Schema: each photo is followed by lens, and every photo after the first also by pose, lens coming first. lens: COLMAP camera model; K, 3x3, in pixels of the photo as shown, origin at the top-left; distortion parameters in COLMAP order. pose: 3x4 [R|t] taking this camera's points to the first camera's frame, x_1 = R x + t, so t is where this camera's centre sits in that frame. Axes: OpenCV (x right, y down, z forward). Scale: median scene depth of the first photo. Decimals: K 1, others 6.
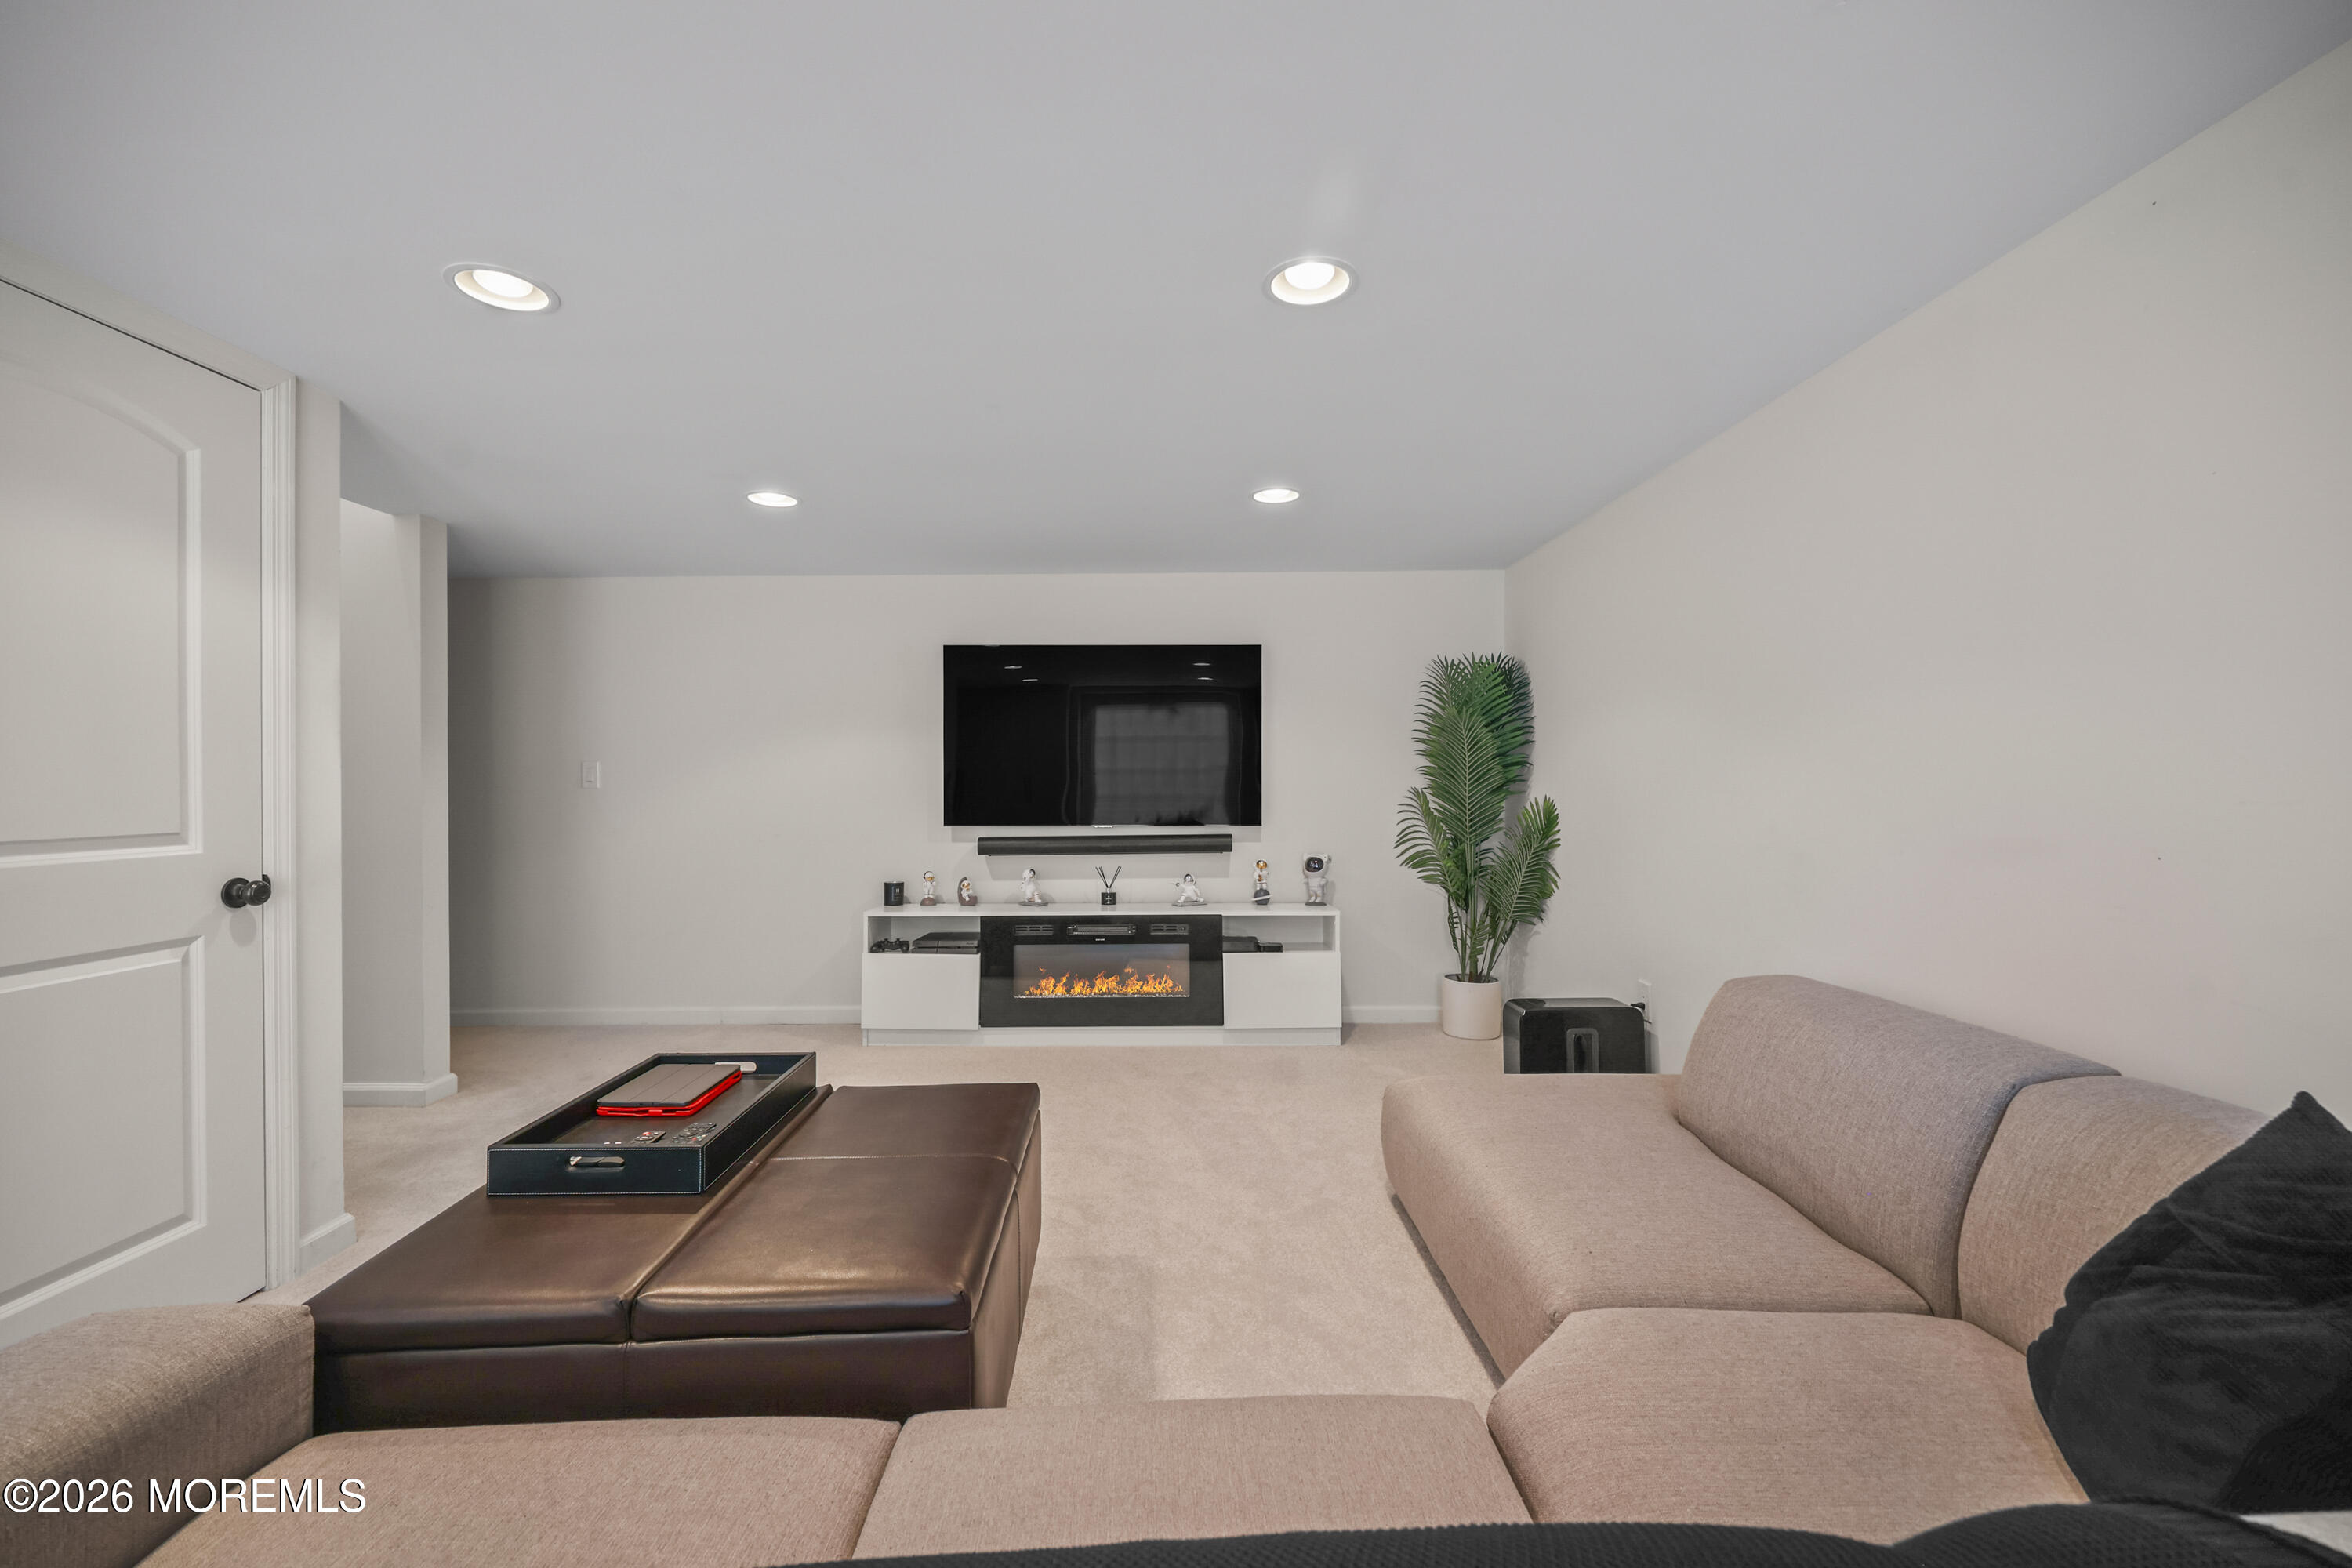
lens RADIAL K [[953.6, 0, 1177.4], [0, 953.6, 776.2], [0, 0, 1]] dist [0.000187, 0.000222]
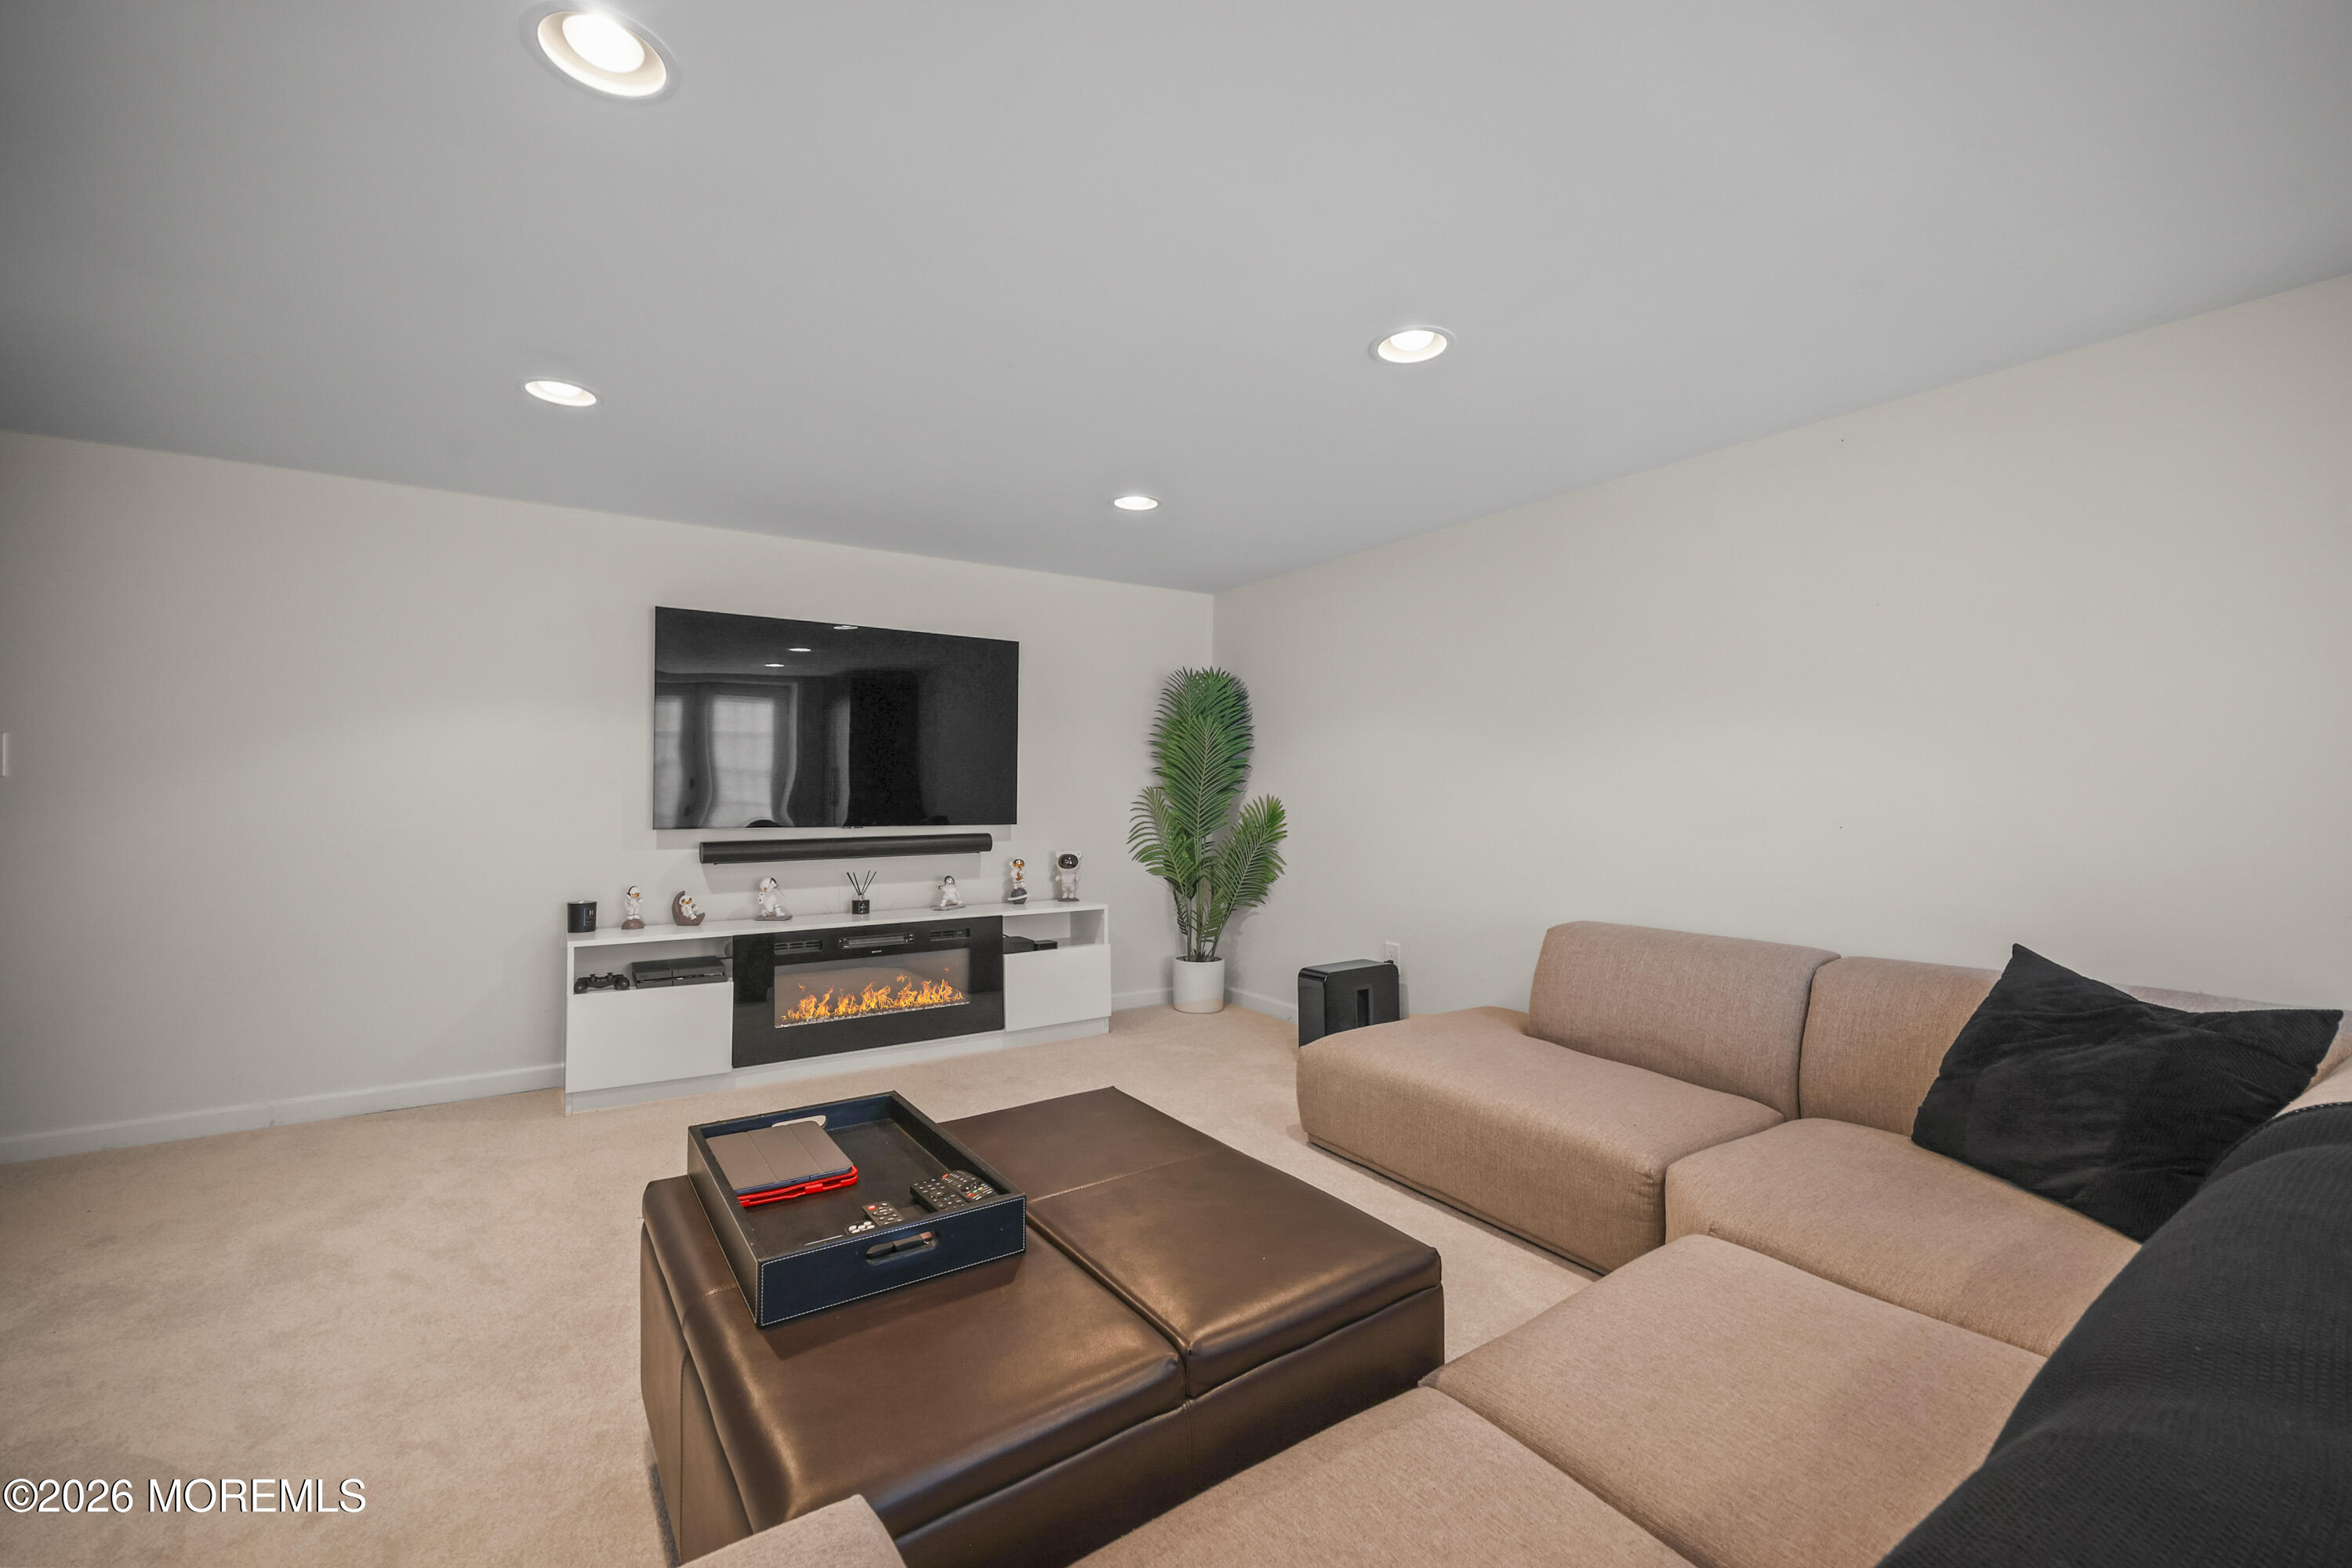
lens RADIAL K [[949.6, 0, 1184.3], [0, 949.6, 776.5], [0, 0, 1]] dist [0.000475, 0.000366]
pose [[0.837953, 0.014544, 0.545548, -0.317381], [-0.012407, 0.999894, -0.007599, 0.008073], [-0.545601, -0.000401, 0.838045, 0.081366]]
